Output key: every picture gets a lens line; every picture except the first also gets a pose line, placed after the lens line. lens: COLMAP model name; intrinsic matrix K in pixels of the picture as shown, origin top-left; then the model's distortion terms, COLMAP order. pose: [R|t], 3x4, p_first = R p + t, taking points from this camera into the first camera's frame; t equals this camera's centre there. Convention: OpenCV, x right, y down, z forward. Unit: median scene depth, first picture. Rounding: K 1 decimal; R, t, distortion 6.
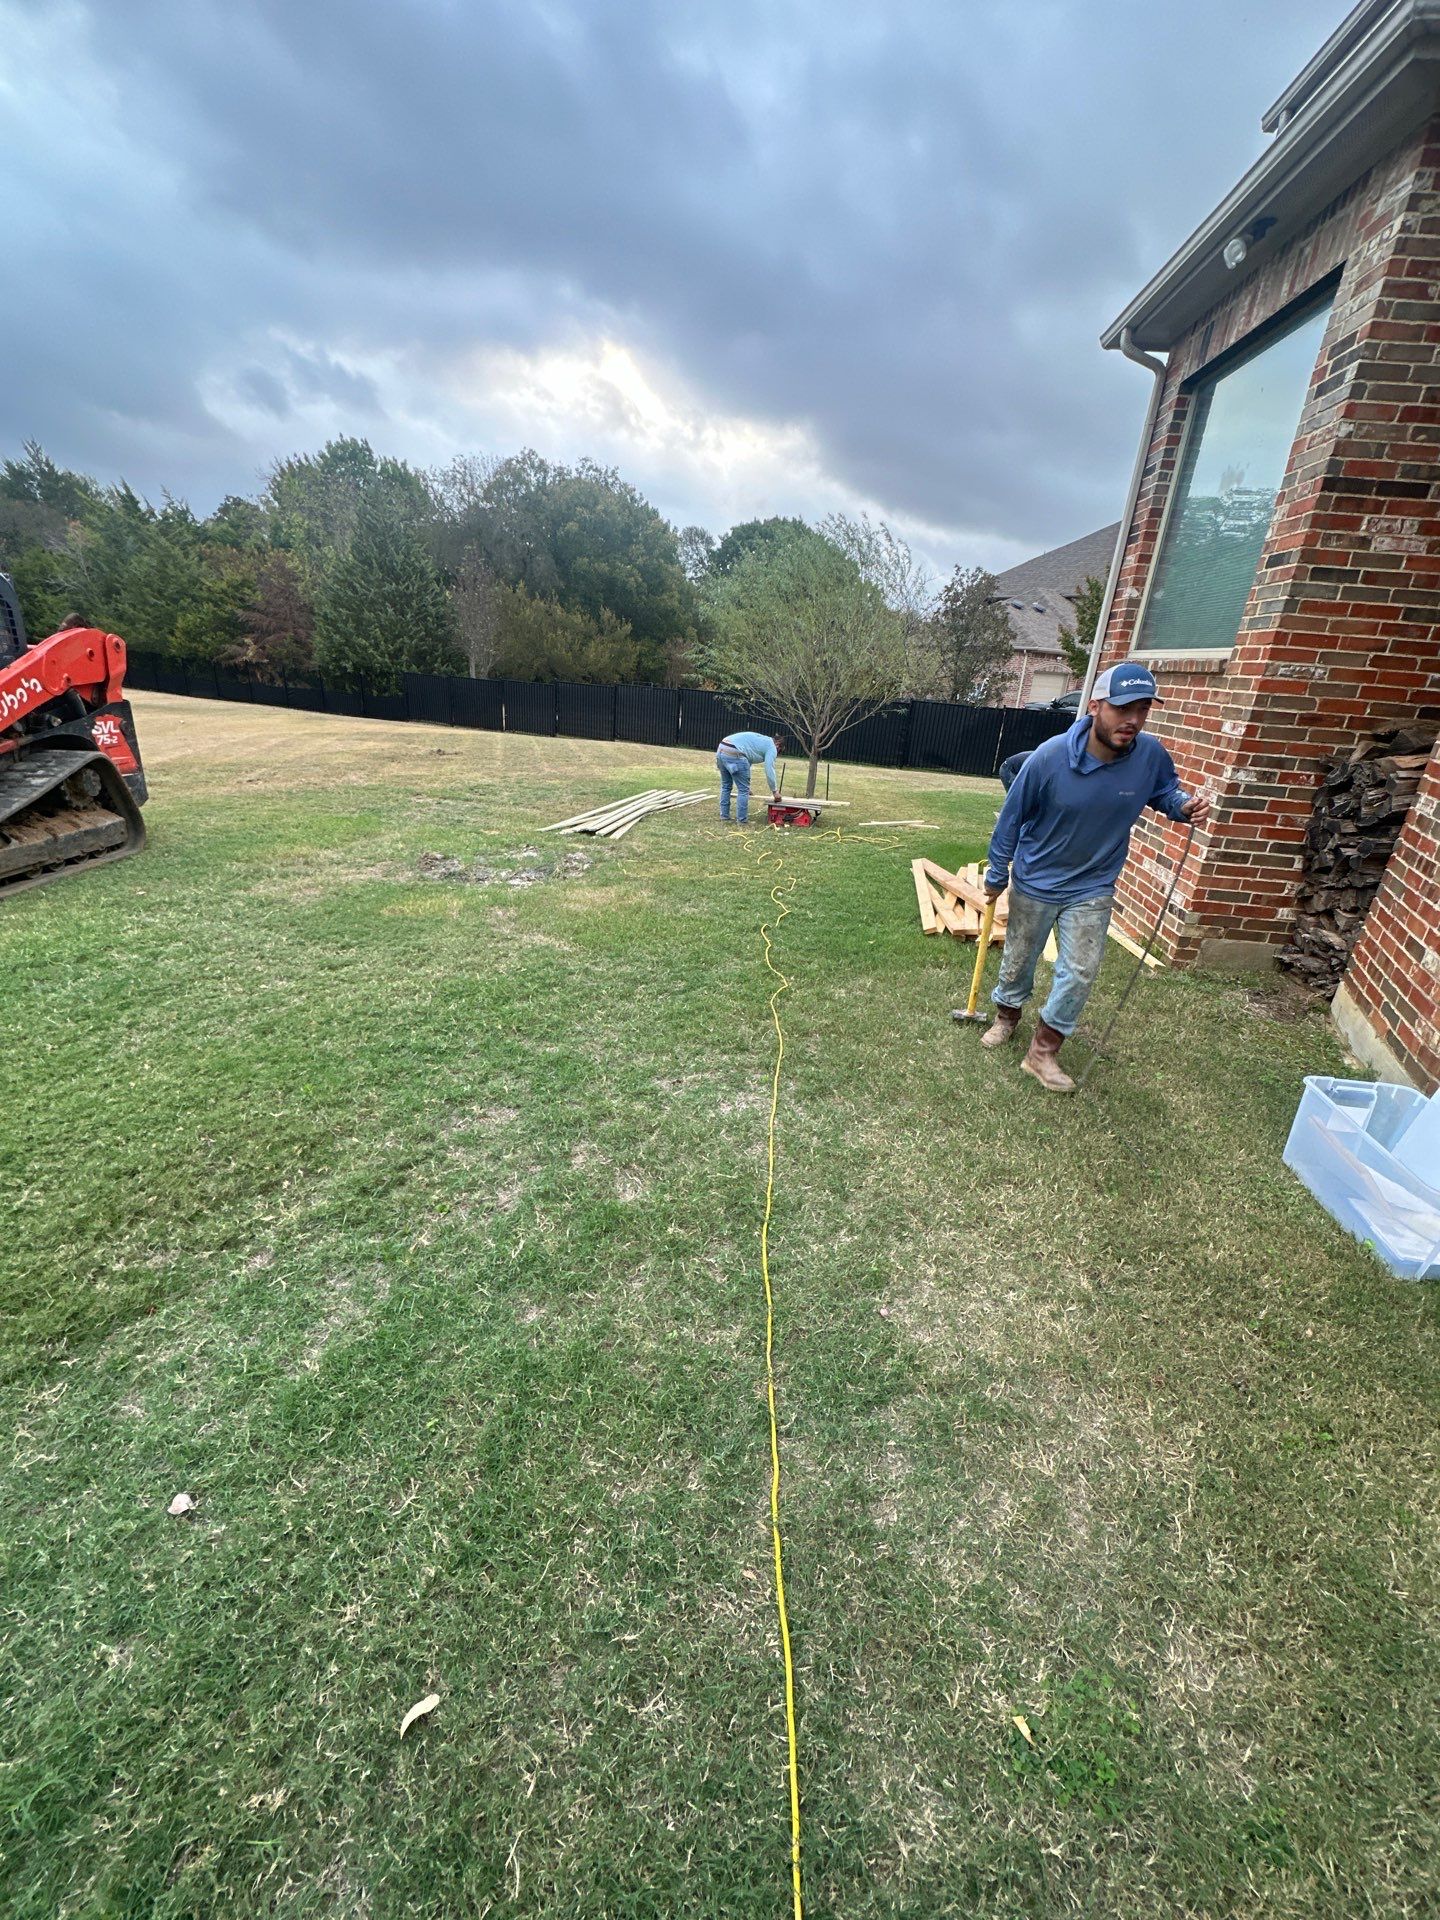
lens RADIAL K [[788.6, 0, 719.3], [0, 788.6, 961.7], [0, 0, 1]] dist [-0.004540, 0.000363]
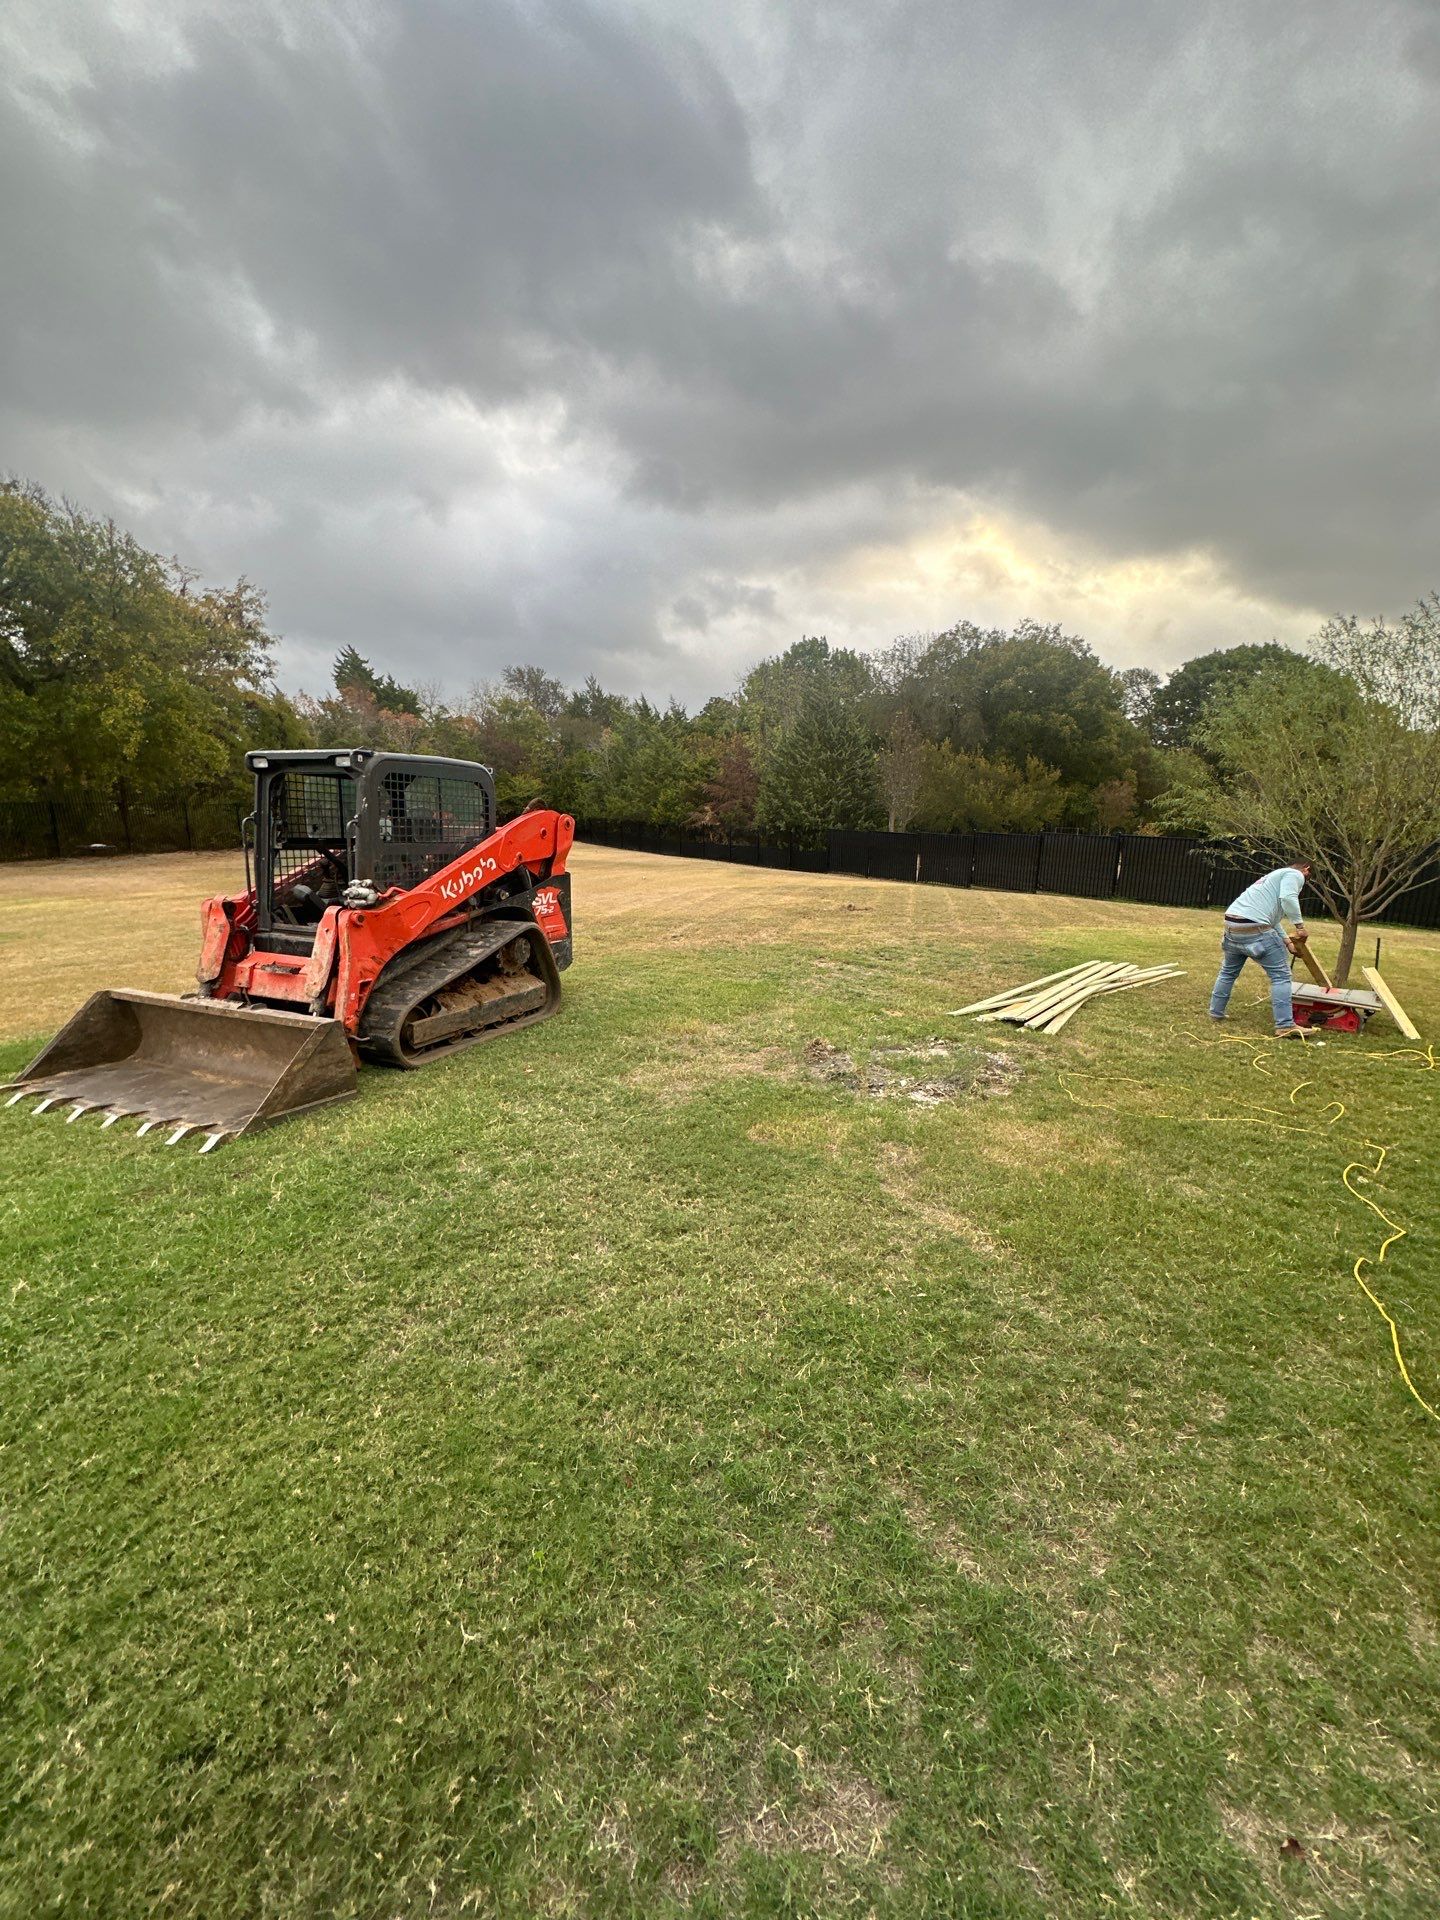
lens RADIAL K [[721.8, 0, 719.7], [0, 721.8, 963.3], [0, 0, 1]] dist [0.000052, 0.000130]
pose [[0.869082, 0.054746, -0.491629, -0.069484], [-0.130803, 0.983915, -0.121664, -0.095164], [0.477060, 0.170043, 0.862264, 0.219561]]
